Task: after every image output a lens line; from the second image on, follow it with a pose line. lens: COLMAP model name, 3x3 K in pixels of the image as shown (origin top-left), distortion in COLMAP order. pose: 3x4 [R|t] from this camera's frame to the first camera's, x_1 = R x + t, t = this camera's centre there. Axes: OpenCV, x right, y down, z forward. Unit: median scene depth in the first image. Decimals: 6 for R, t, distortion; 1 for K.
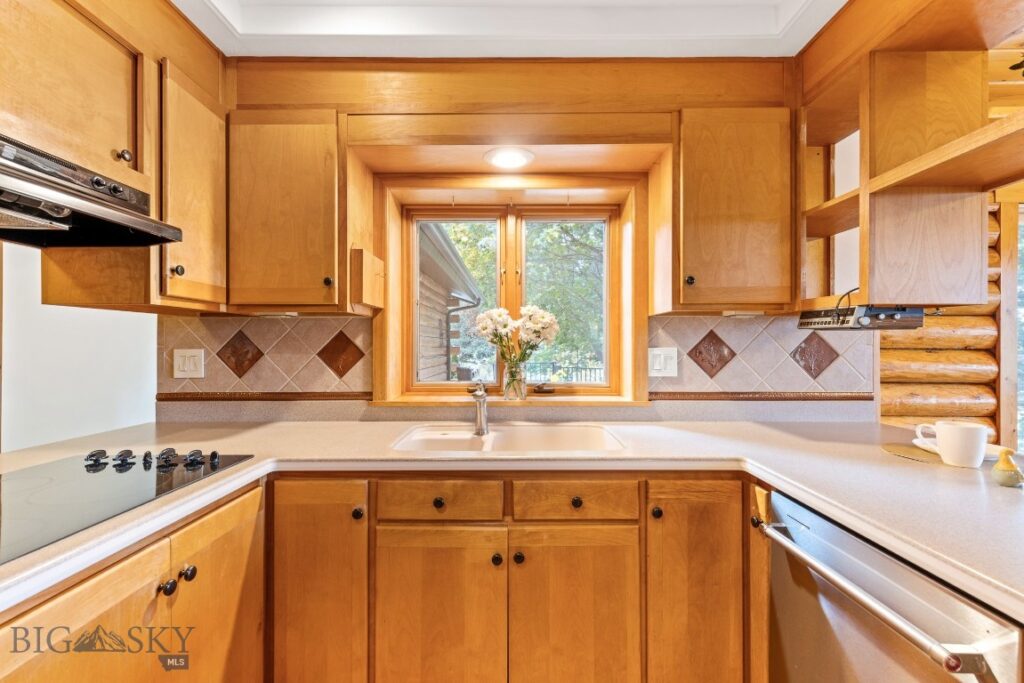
lens RADIAL K [[460.7, 0, 512.9], [0, 460.7, 342.1], [0, 0, 1]] dist [0.010965, -0.000365]
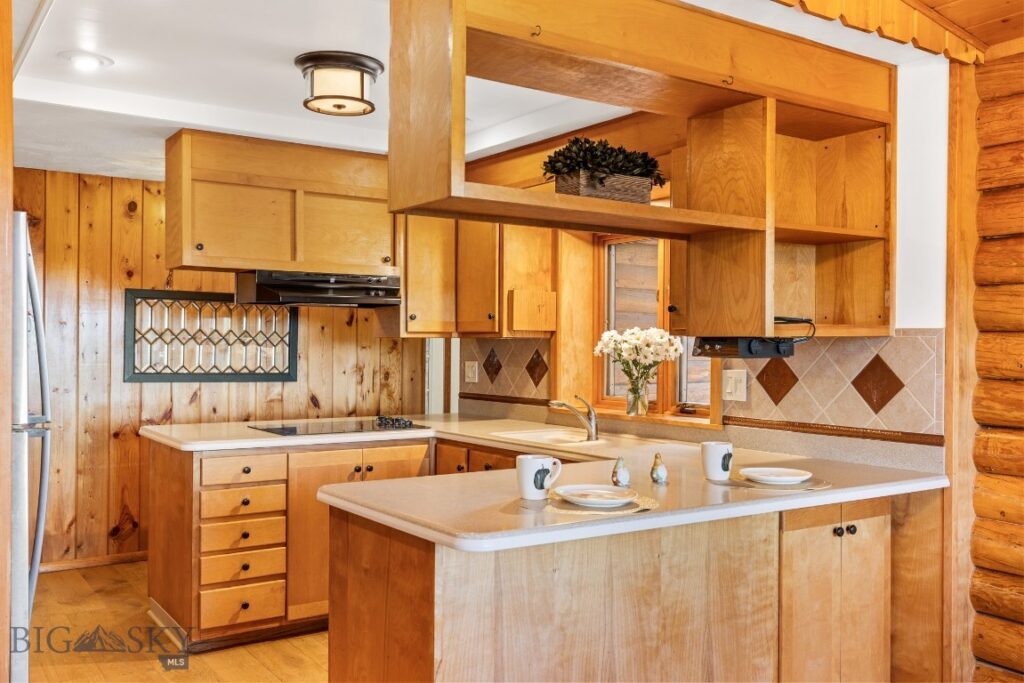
lens RADIAL K [[918.3, 0, 513.4], [0, 918.3, 345.9], [0, 0, 1]] dist [0.014707, 0.003532]
pose [[0.566795, 0.005863, -0.823838, 1.936242], [-0.001577, 0.999981, 0.006032, -0.057734], [0.823857, -0.002120, 0.566794, -0.527902]]
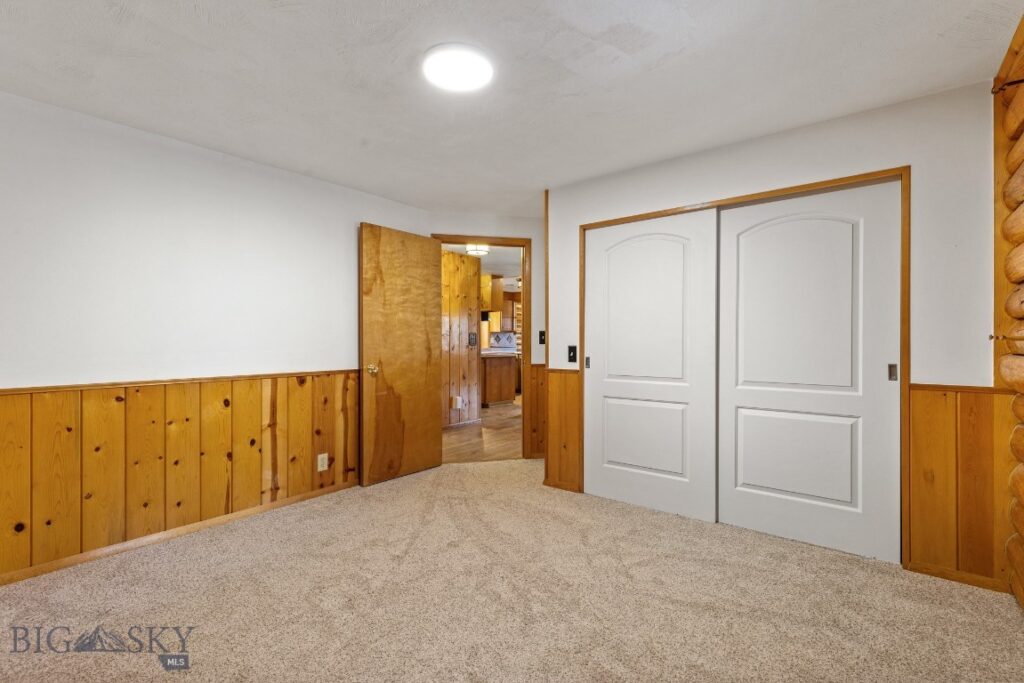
lens RADIAL K [[460.7, 0, 512.9], [0, 460.7, 342.1], [0, 0, 1]] dist [0.010965, -0.000365]
pose [[0.620468, 0.002321, 0.784228, -4.492431], [-0.007018, 0.999972, 0.002593, 0.054488], [-0.784200, -0.007112, 0.620467, -3.039598]]
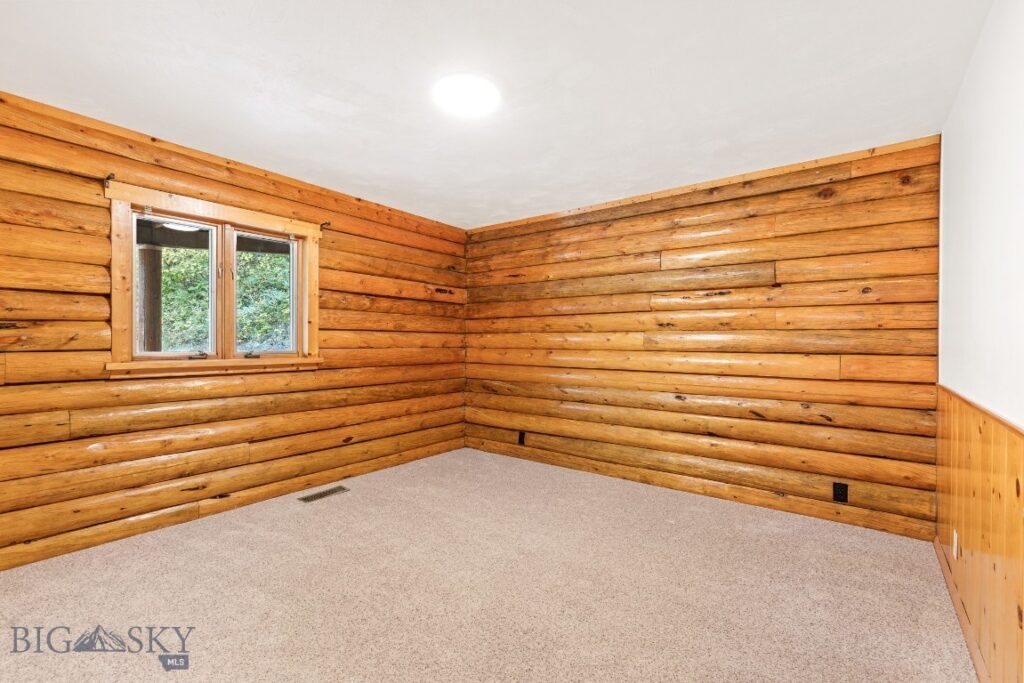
lens RADIAL K [[460.7, 0, 512.9], [0, 460.7, 342.1], [0, 0, 1]] dist [0.010965, -0.000365]
pose [[-0.594072, -0.000438, -0.804412, -2.651730], [0.001878, 0.999996, -0.001931, 0.059549], [0.804410, -0.002658, -0.594069, -1.297462]]
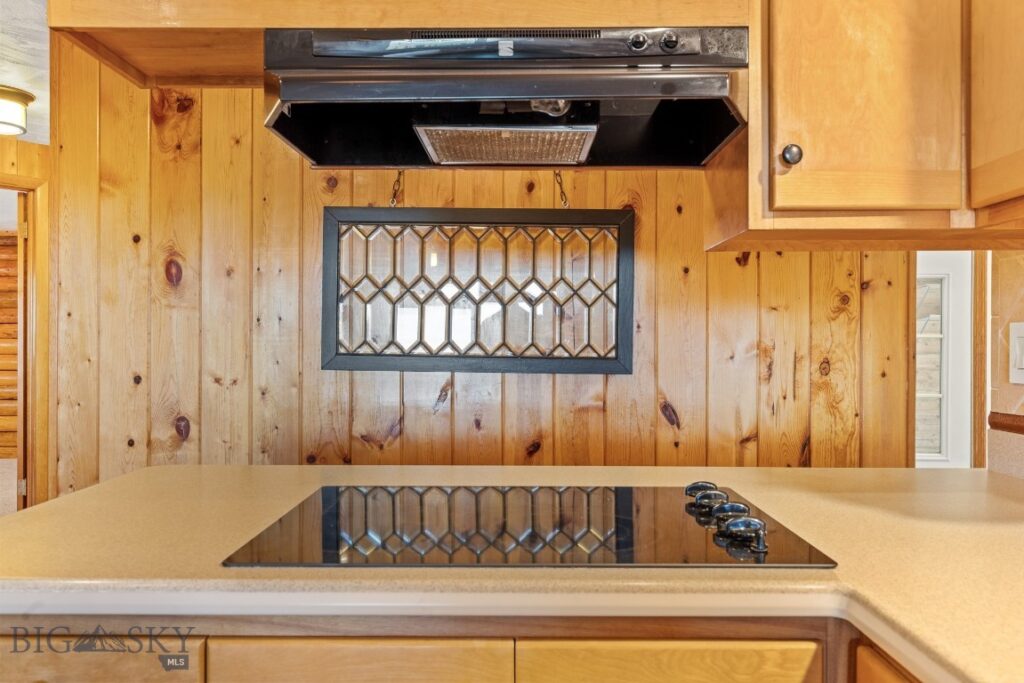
lens RADIAL K [[826.6, 0, 508.8], [0, 826.6, 342.3], [0, 0, 1]] dist [0.003685, 0.002015]
pose [[-0.005251, 0.002813, -0.999982, 0.143411], [0.004206, 0.999987, 0.002791, 0.036087], [0.999977, -0.004191, -0.005263, 0.588206]]
